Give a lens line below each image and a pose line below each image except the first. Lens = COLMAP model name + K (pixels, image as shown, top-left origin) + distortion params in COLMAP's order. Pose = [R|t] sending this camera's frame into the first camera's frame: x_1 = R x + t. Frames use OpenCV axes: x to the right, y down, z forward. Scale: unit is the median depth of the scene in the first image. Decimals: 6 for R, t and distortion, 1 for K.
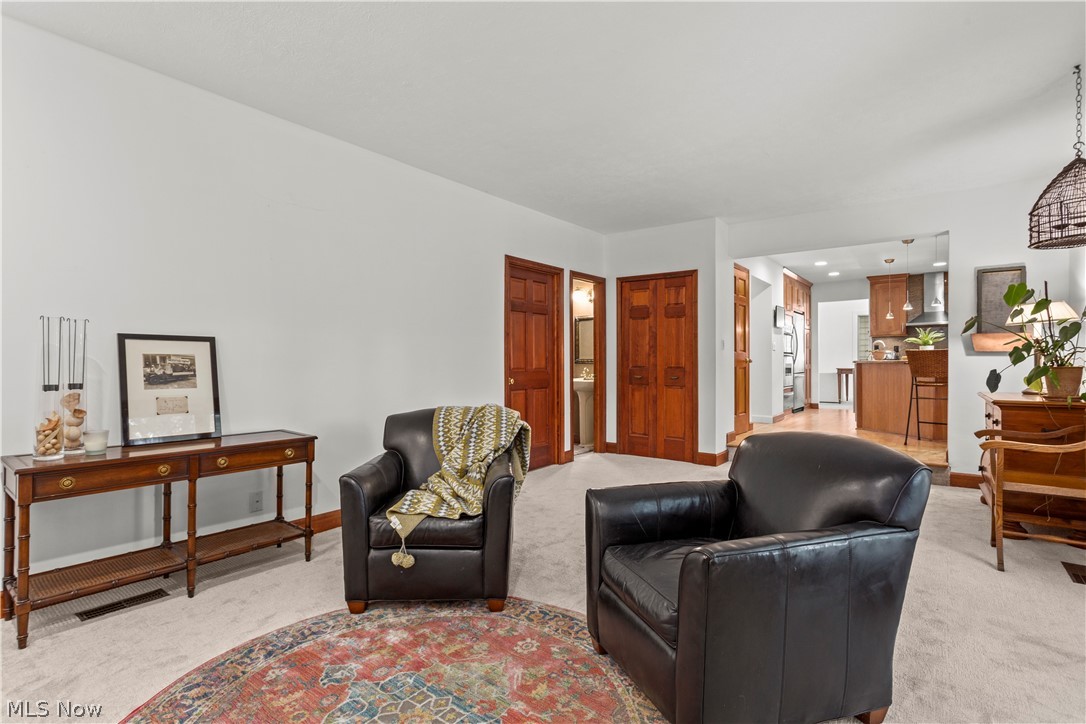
lens RADIAL K [[522.8, 0, 538.4], [0, 522.8, 363.6], [0, 0, 1]] dist [-0.000331, 0.000361]
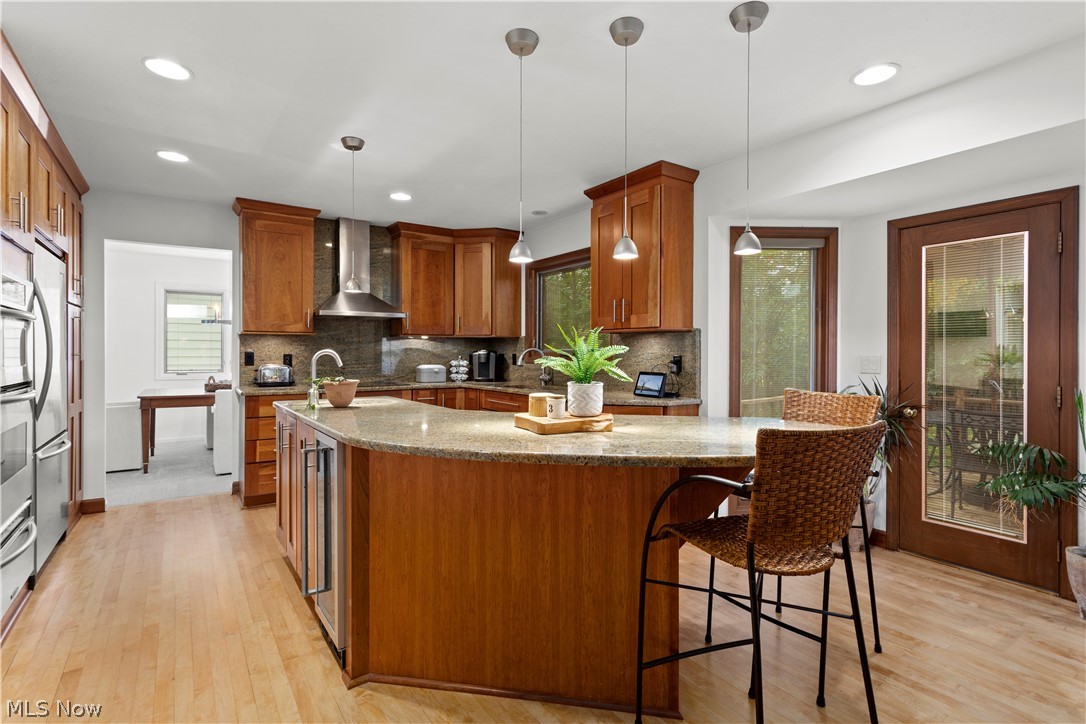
lens RADIAL K [[517.2, 0, 541.2], [0, 517.2, 353.8], [0, 0, 1]] dist [-0.000534, 0.000422]
pose [[0.306192, 0.001209, 0.951969, 0.449717], [-0.001578, 0.999998, -0.000762, -0.053001], [-0.951968, -0.001269, 0.306193, 0.960744]]
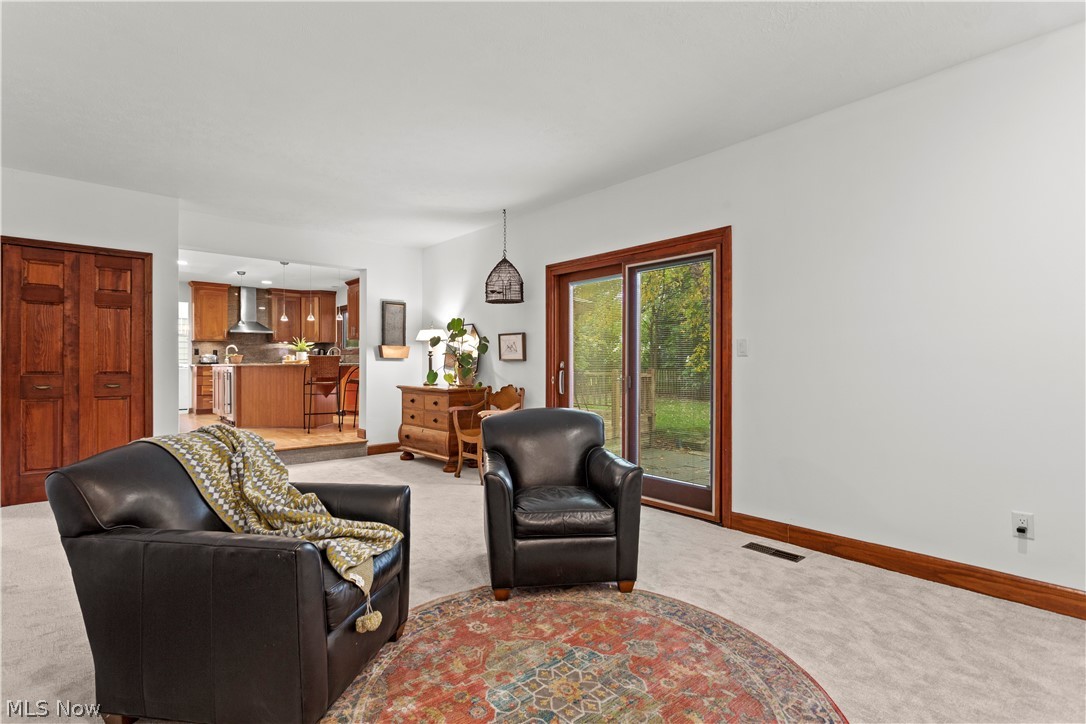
lens RADIAL K [[522.8, 0, 538.4], [0, 522.8, 363.6], [0, 0, 1]] dist [-0.000331, 0.000361]
pose [[0.196229, 0.002969, 0.980554, -0.359135], [0.002696, 0.999990, -0.003568, -0.001176], [-0.980554, 0.003343, 0.196219, 0.223274]]
